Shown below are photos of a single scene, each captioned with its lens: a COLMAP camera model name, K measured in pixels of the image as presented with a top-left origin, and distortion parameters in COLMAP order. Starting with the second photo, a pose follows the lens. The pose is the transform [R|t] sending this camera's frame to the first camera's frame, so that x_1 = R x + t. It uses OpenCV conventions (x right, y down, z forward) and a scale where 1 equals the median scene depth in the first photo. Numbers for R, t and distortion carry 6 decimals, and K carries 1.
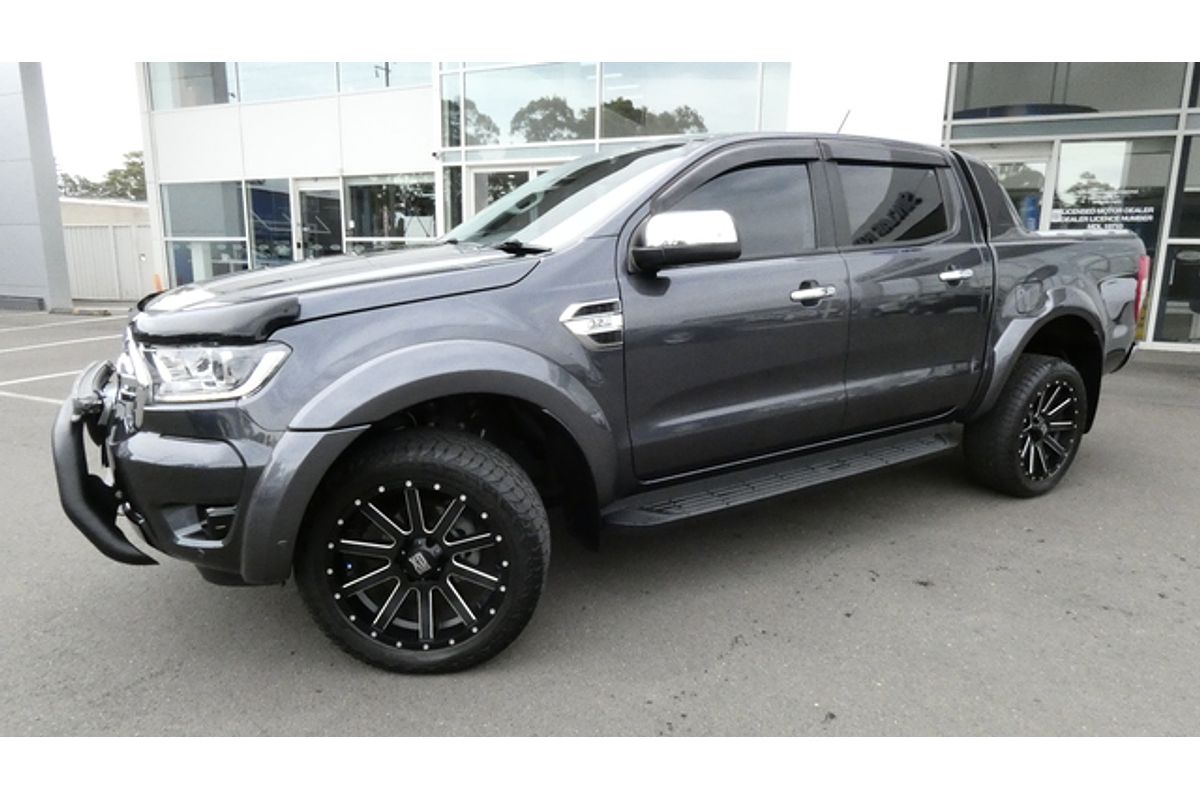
lens RADIAL K [[748.6, 0, 604.2], [0, 748.6, 403.1], [0, 0, 1]] dist [-0.006936, -0.004358]
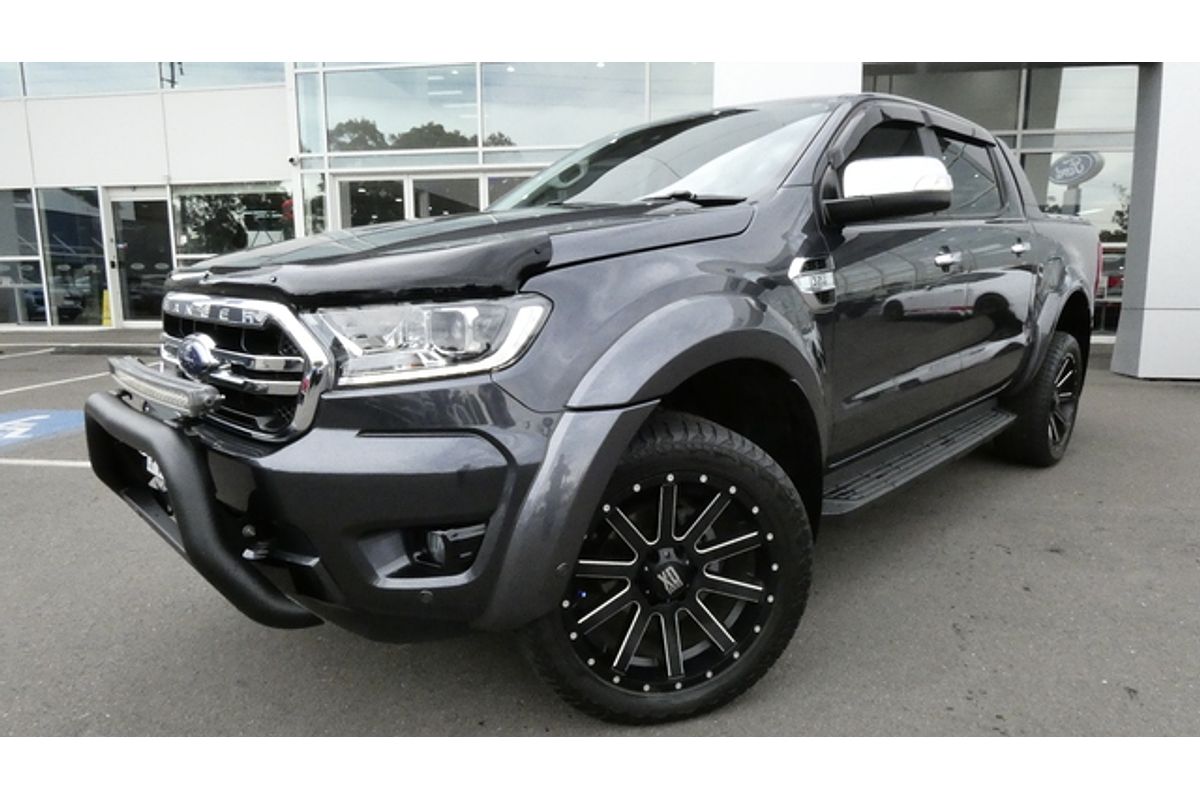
lens RADIAL K [[741.7, 0, 600.0], [0, 741.7, 400.0], [0, 0, 1]] dist [-0.008069, -0.000327]
pose [[0.965707, -0.054724, 0.253803, -0.501197], [0.065021, 0.997359, -0.032354, 0.044888], [-0.251363, 0.047747, 0.966715, 0.249889]]
